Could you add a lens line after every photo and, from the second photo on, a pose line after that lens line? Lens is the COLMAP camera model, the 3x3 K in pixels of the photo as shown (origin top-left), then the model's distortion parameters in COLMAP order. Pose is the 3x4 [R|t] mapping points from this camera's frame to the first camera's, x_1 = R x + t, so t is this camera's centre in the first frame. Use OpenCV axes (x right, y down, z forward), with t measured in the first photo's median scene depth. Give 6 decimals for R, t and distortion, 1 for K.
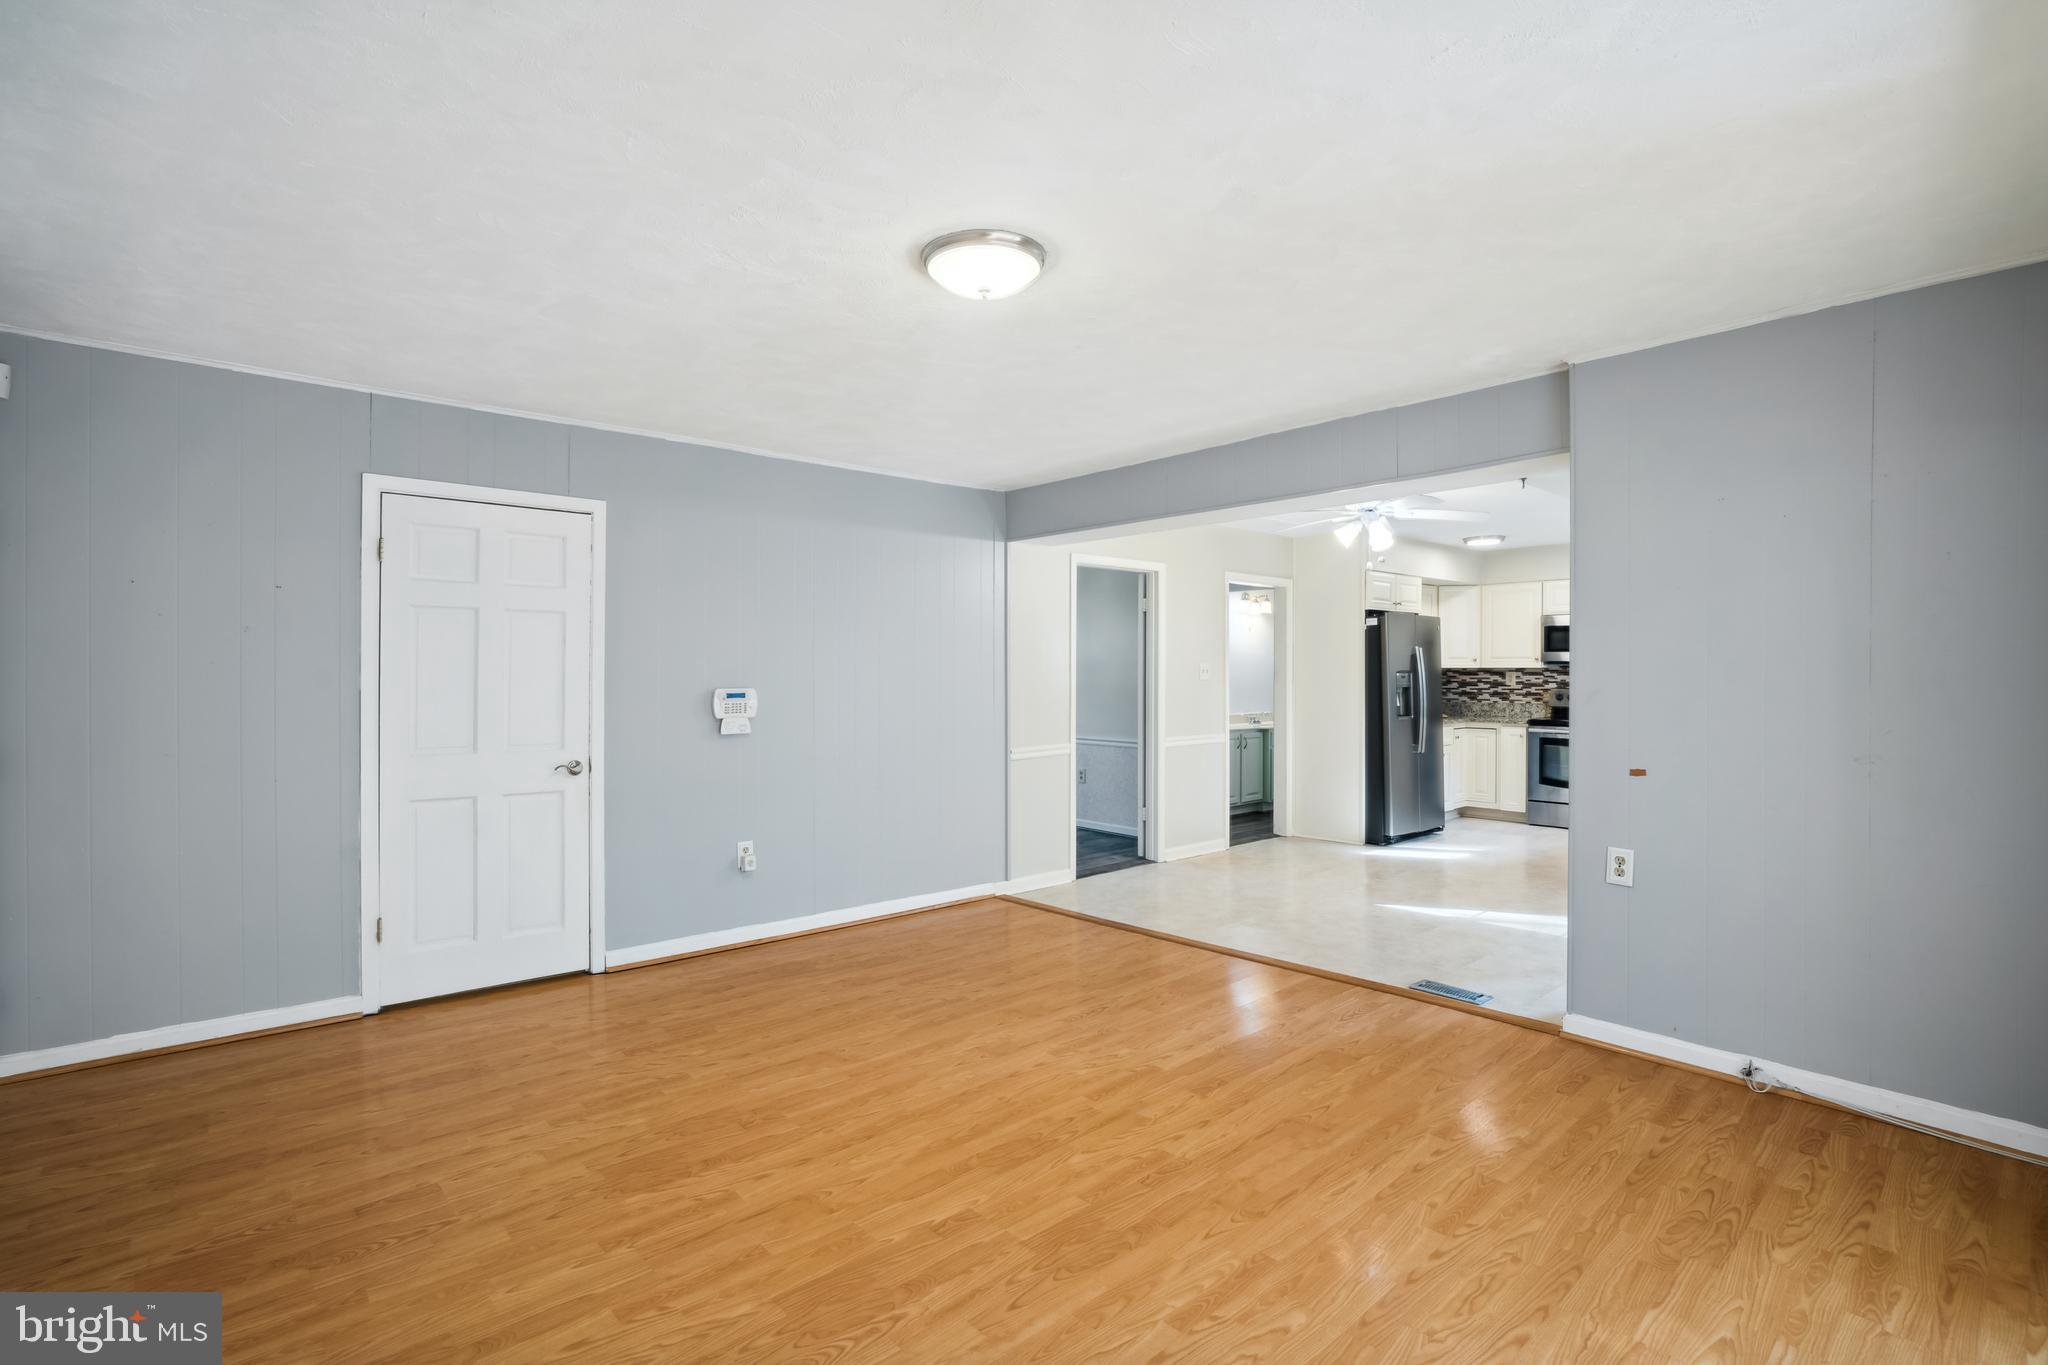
lens RADIAL K [[977.9, 0, 1026.8], [0, 977.9, 678.0], [0, 0, 1]] dist [-0.001156, -0.000187]
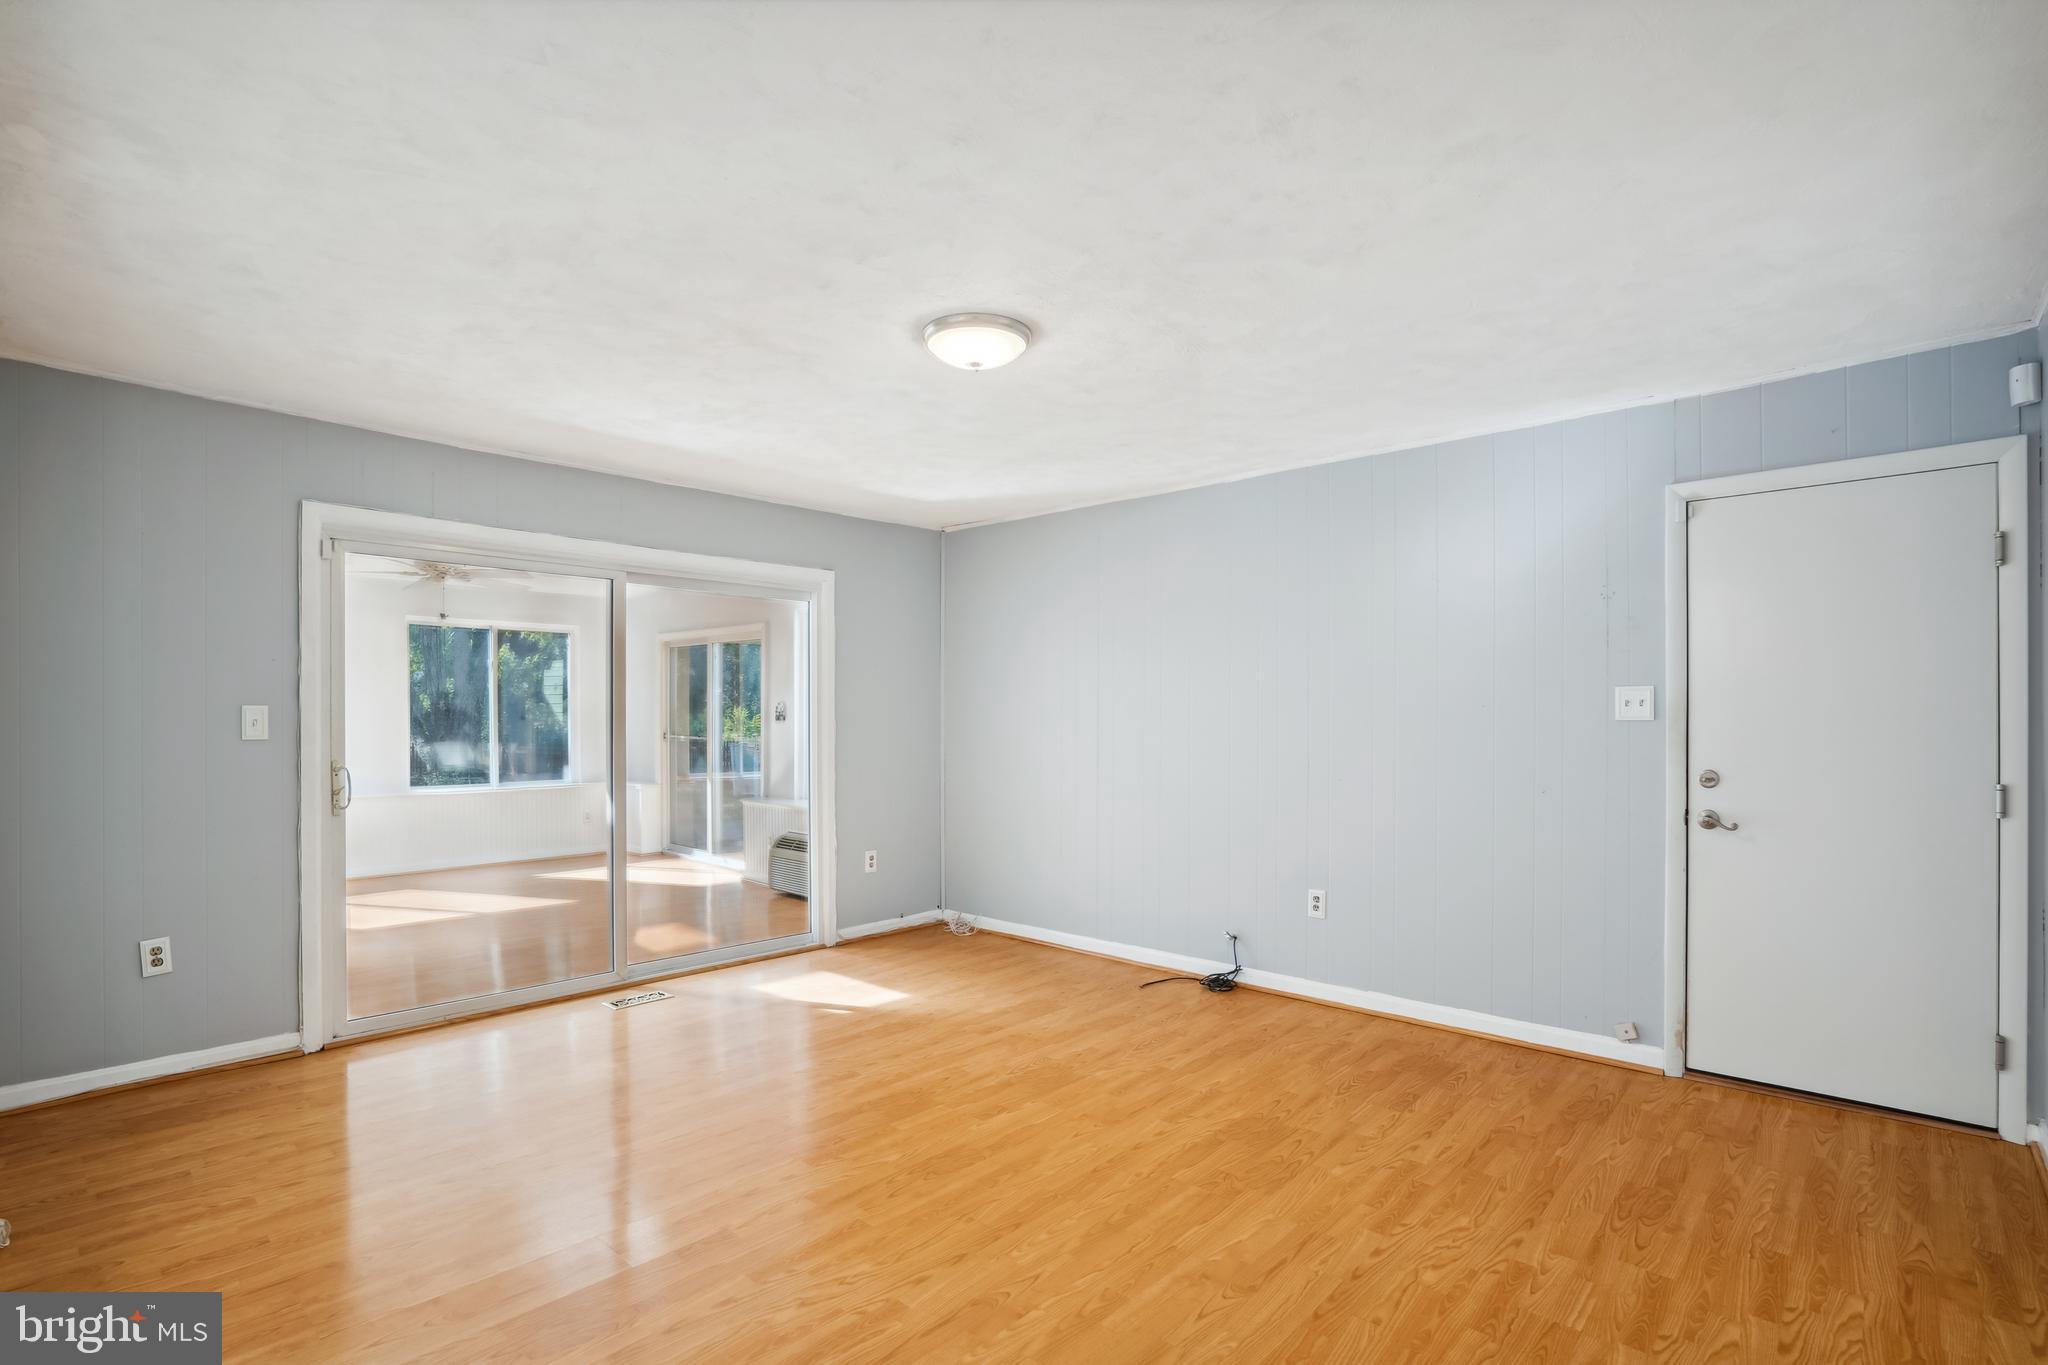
lens RADIAL K [[977.9, 0, 1018.7], [0, 977.9, 699.1], [0, 0, 1]] dist [-0.001156, -0.000187]
pose [[-0.996627, -0.002375, -0.082034, 0.002253], [-0.001469, 0.999937, -0.011104, -0.008671], [0.082056, -0.010946, -0.996568, 2.025841]]
